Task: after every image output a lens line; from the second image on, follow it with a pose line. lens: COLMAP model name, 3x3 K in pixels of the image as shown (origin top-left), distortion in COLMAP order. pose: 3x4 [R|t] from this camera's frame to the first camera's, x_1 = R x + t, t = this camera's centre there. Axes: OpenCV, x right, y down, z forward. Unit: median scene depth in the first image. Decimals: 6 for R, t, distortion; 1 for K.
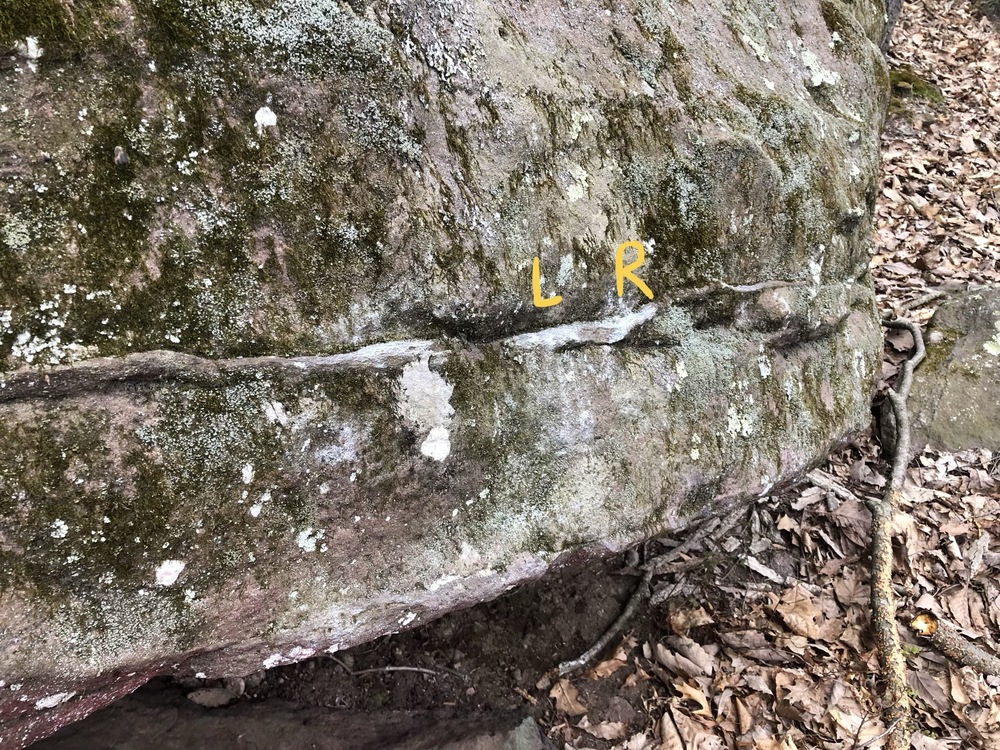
lens RADIAL K [[857.8, 0, 496.9], [0, 857.8, 360.6], [0, 0, 1]] dist [-0.032843, 0.064675]
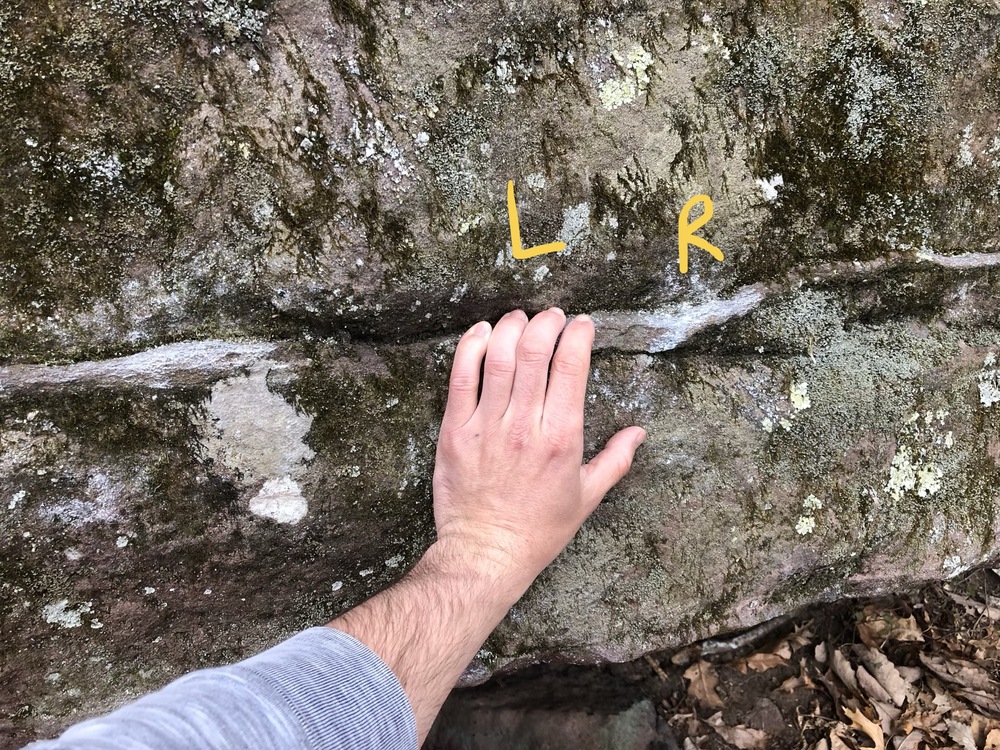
lens RADIAL K [[857.8, 0, 496.9], [0, 857.8, 360.6], [0, 0, 1]] dist [-0.032843, 0.064675]
pose [[0.930842, 0.161641, -0.327728, 0.239047], [-0.098368, 0.974581, 0.201285, -0.130815], [0.351934, -0.155126, 0.923081, 0.416778]]
